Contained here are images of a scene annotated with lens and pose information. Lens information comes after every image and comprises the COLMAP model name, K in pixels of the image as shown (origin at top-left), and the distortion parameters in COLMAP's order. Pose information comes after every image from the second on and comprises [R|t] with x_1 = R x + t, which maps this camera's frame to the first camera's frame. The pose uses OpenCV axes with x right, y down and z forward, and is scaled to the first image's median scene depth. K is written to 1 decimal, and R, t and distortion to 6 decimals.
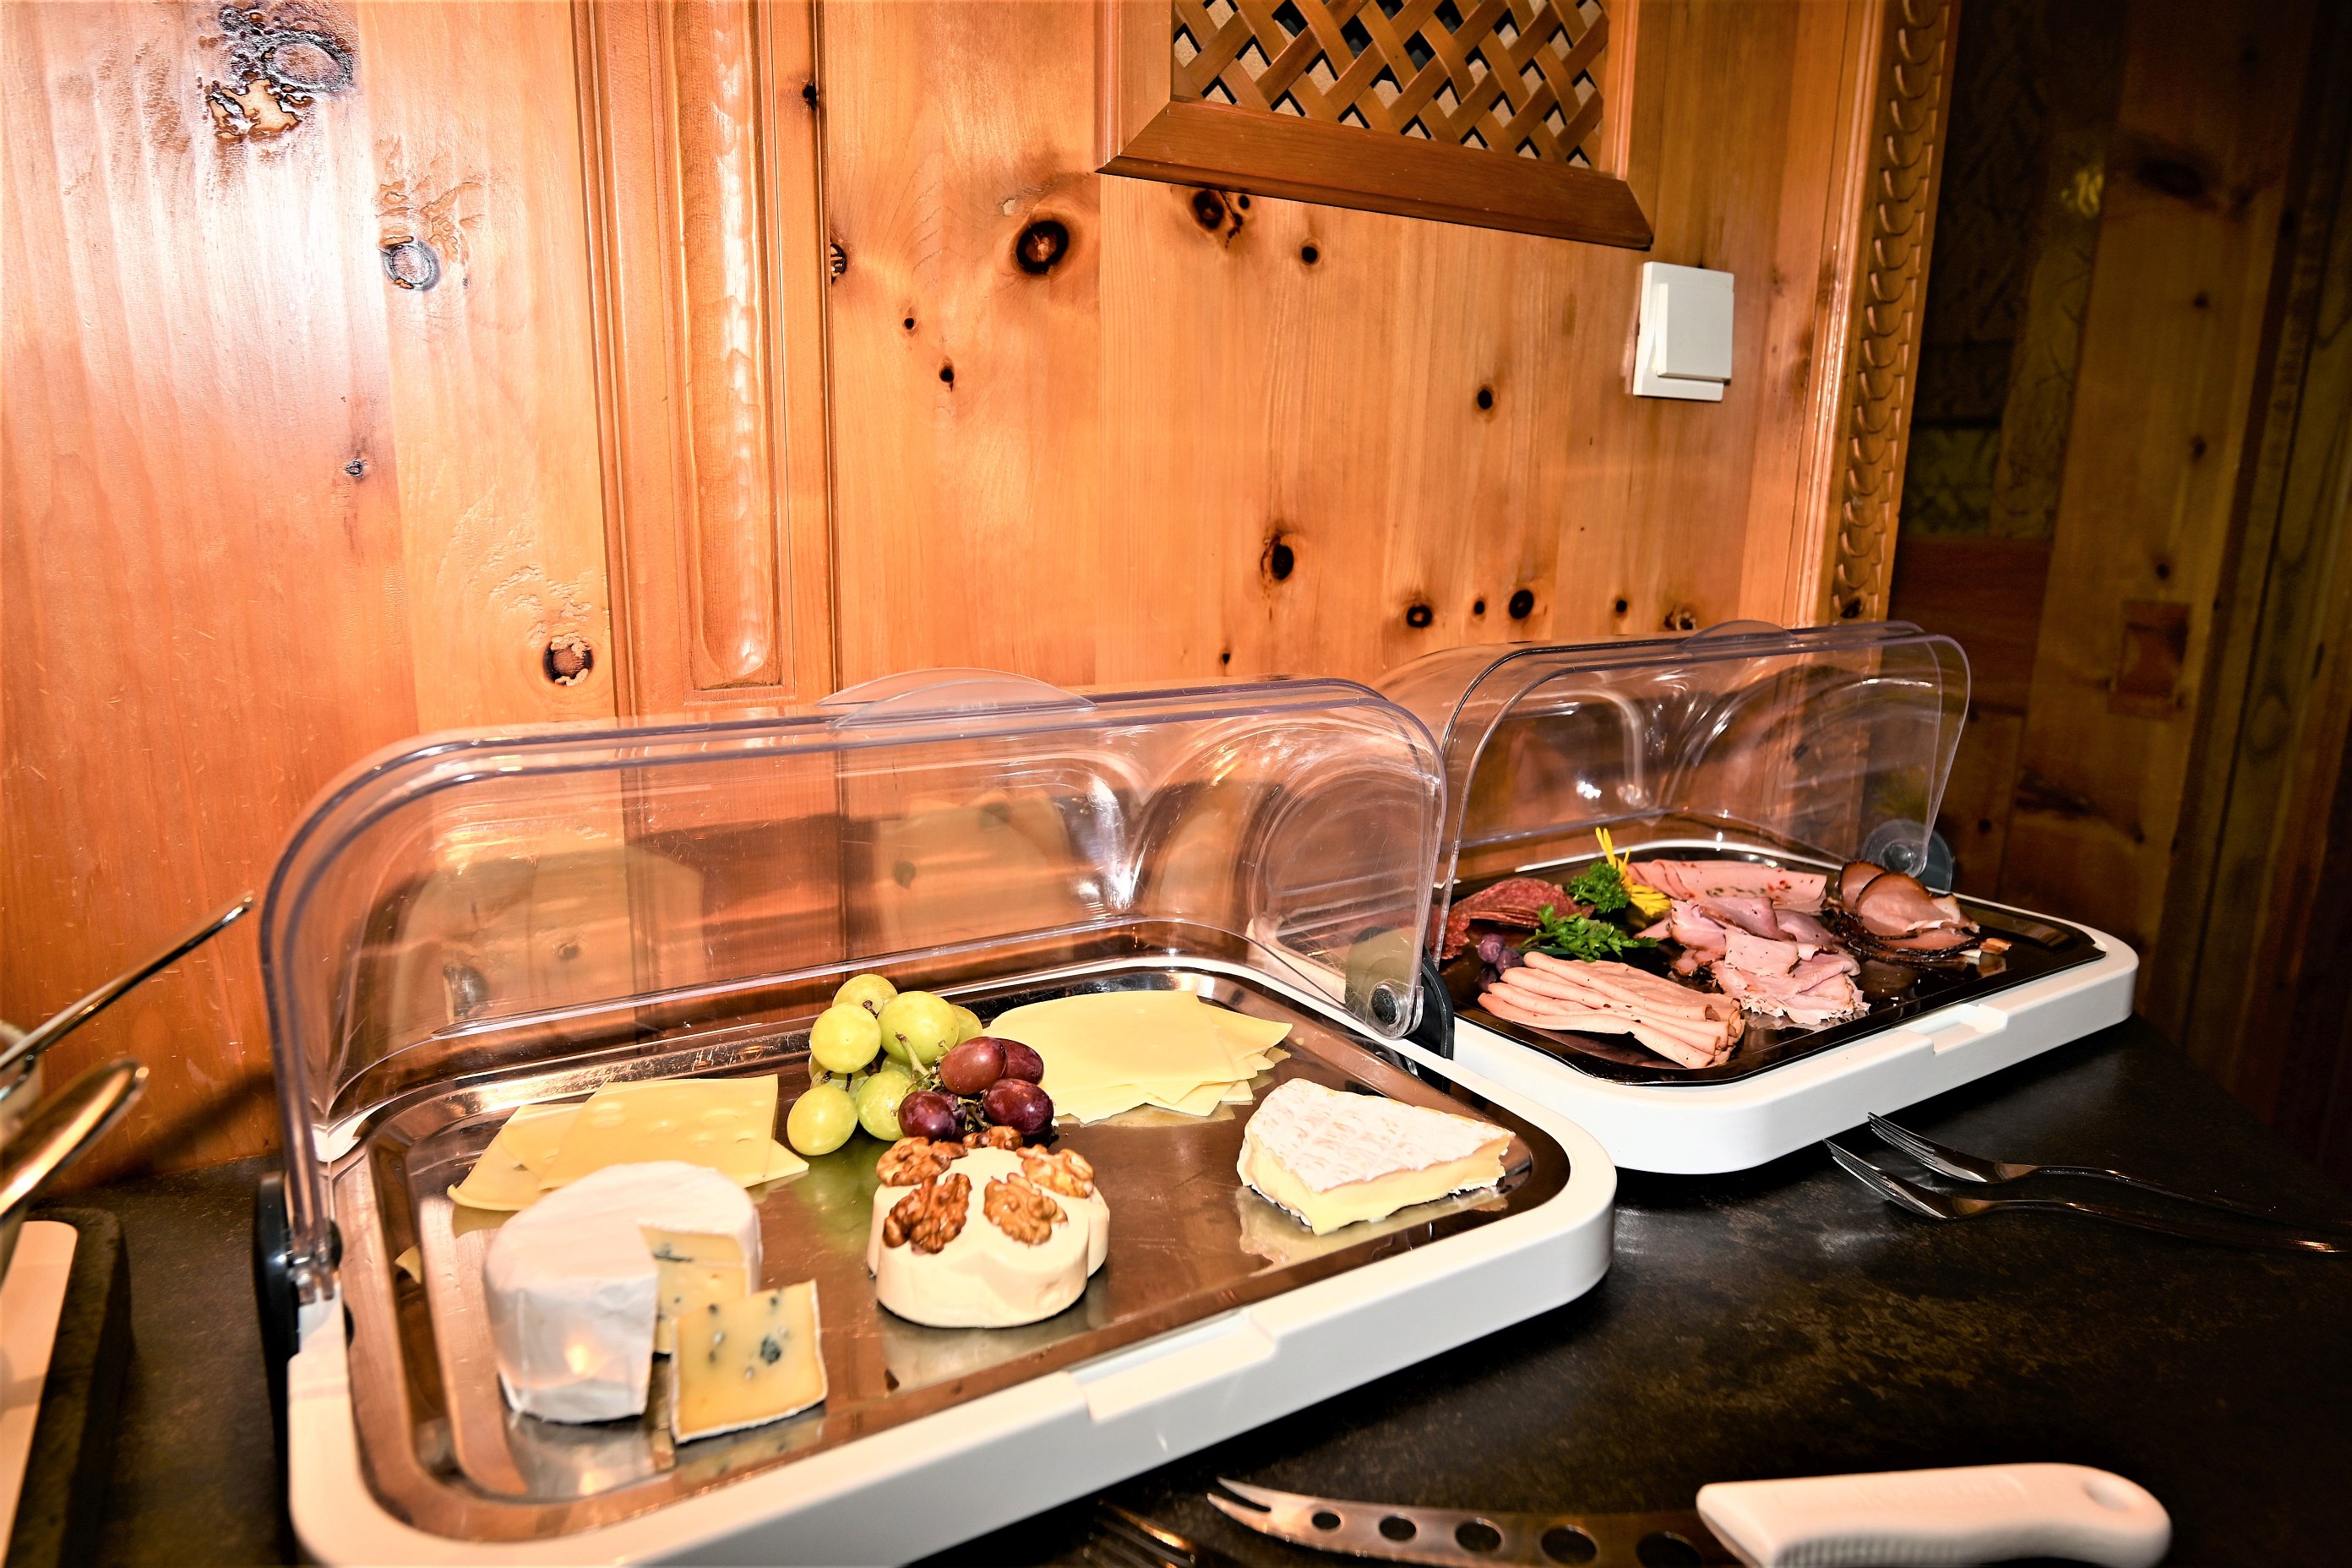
lens RADIAL K [[1438.4, 0, 1176.0], [0, 1438.4, 784.0], [0, 0, 1]] dist [0.003002, 0.001680]
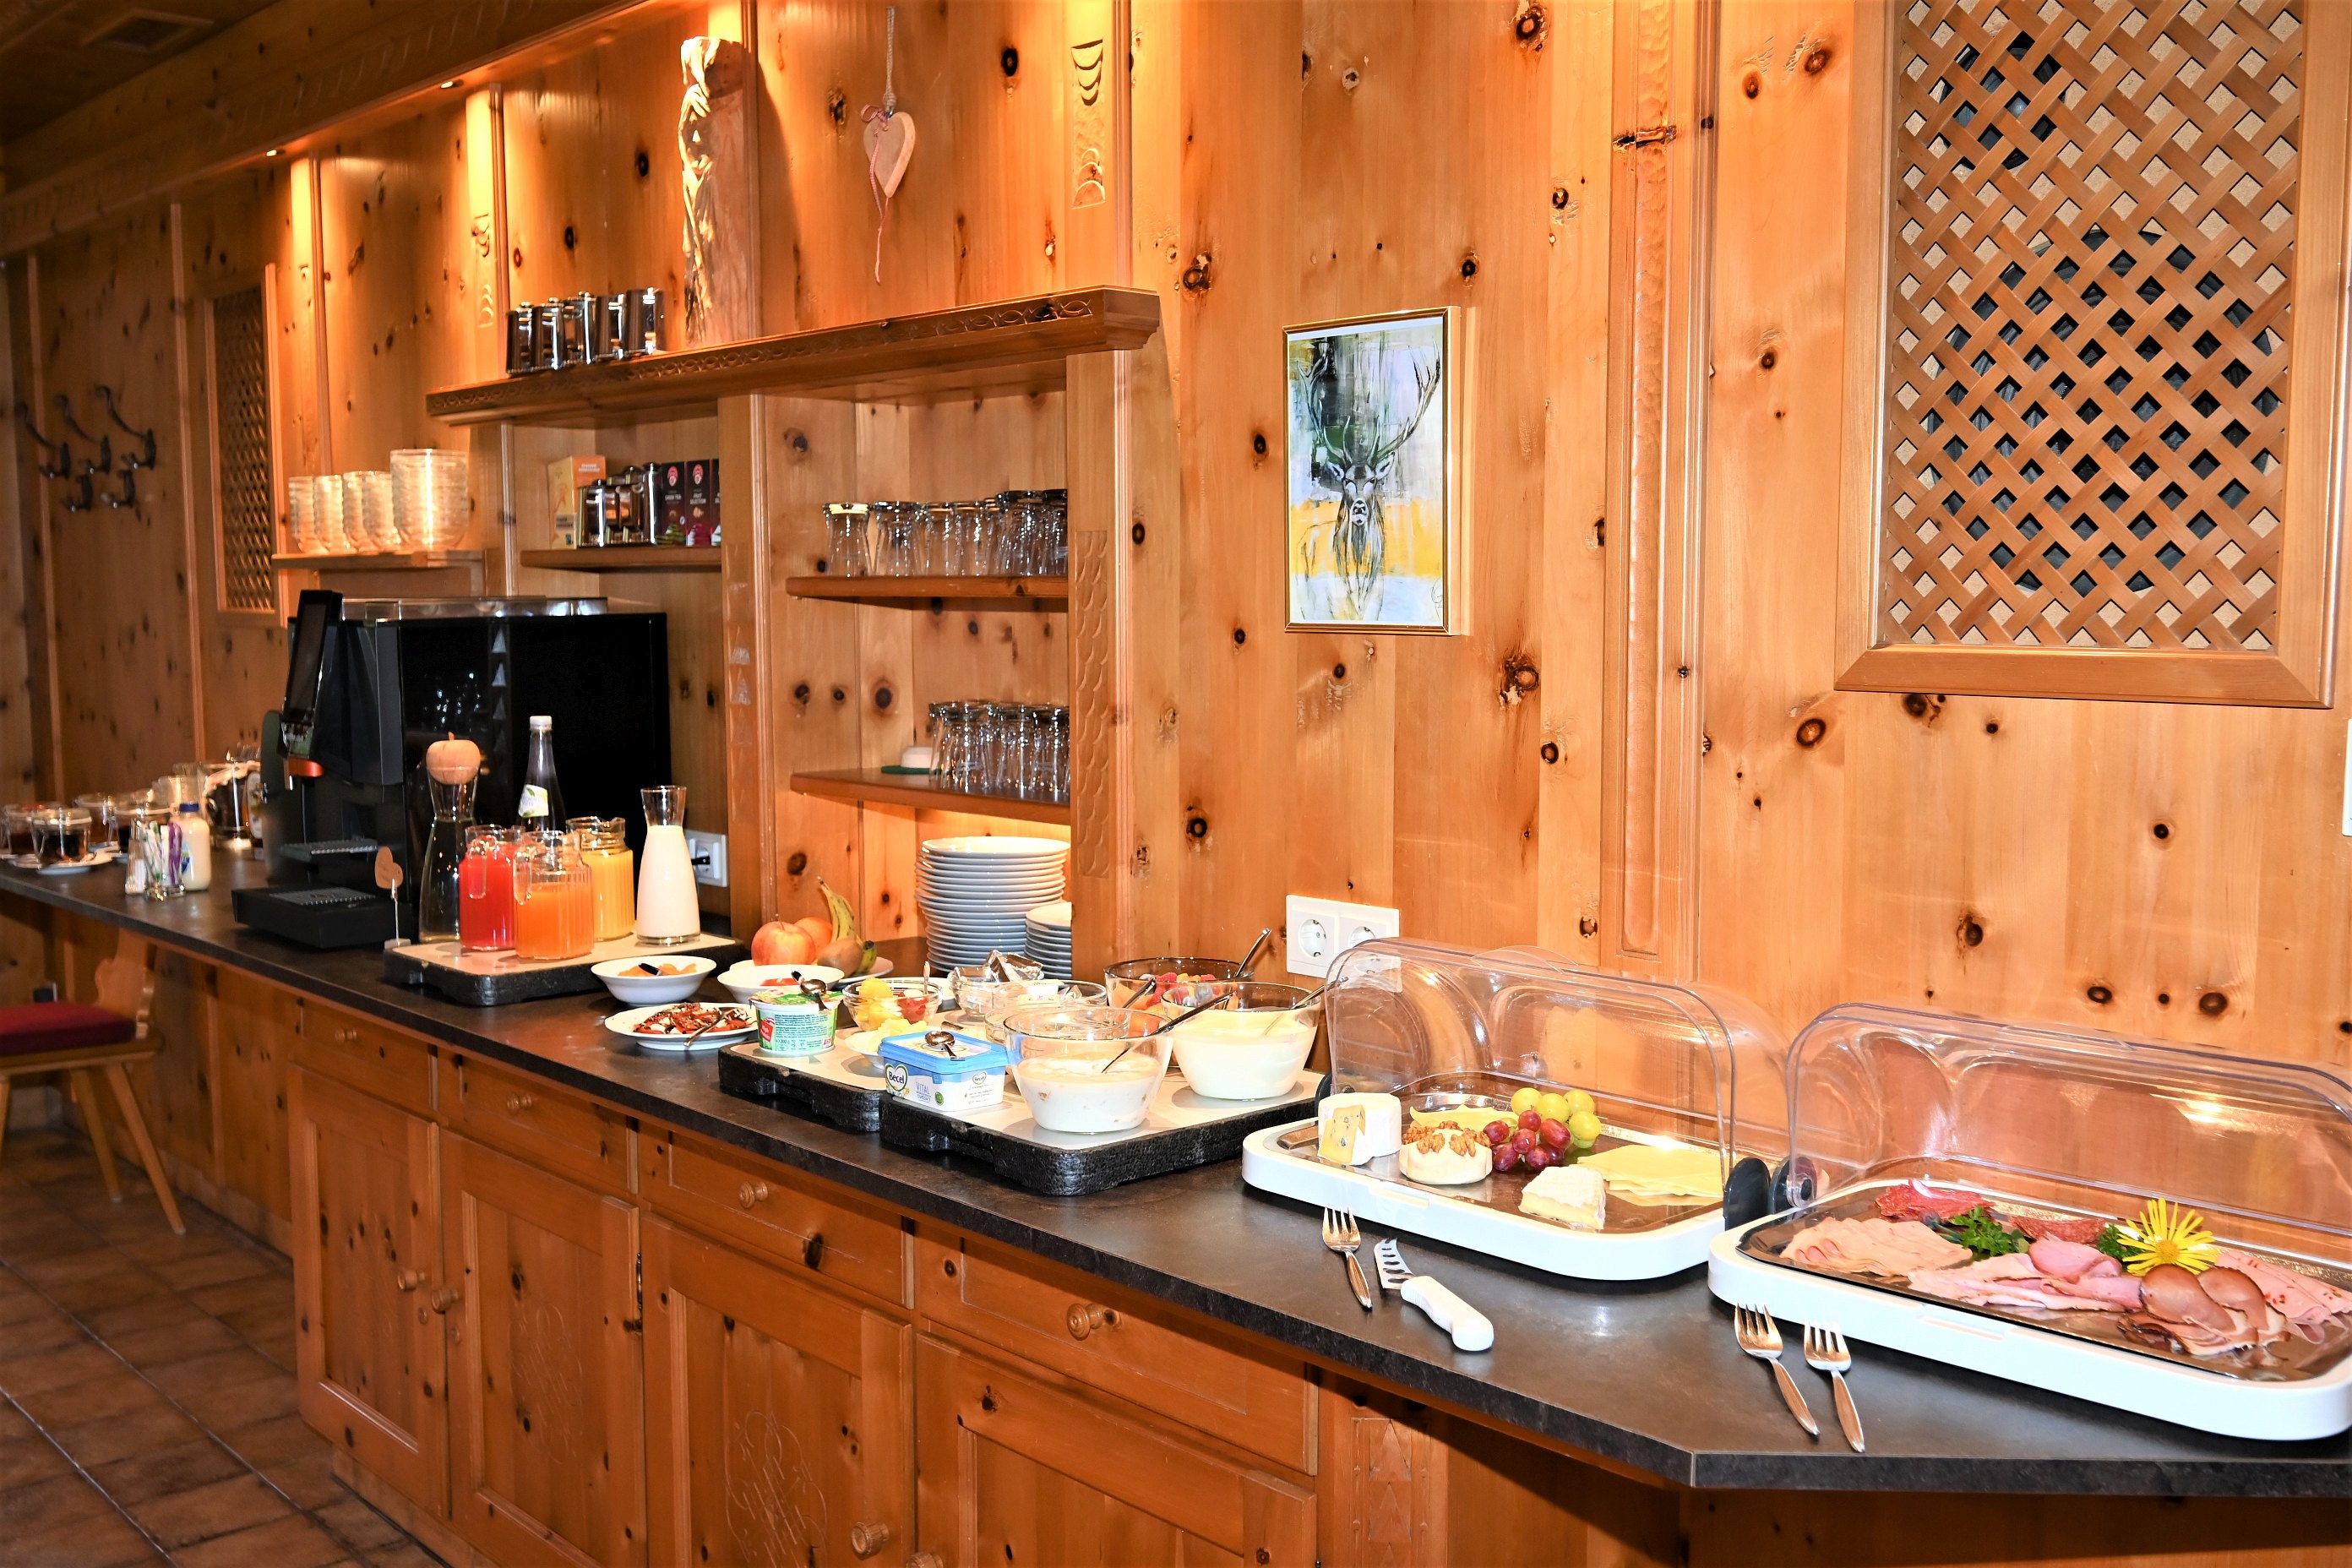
lens RADIAL K [[2274.2, 0, 1176.0], [0, 2274.2, 784.0], [0, 0, 1]] dist [-0.009387, -0.004516]
pose [[0.172643, 0.080230, -0.981712, 2.442250], [-0.186443, 0.981321, 0.047411, -0.298968], [0.967178, 0.174848, 0.184376, -0.224649]]
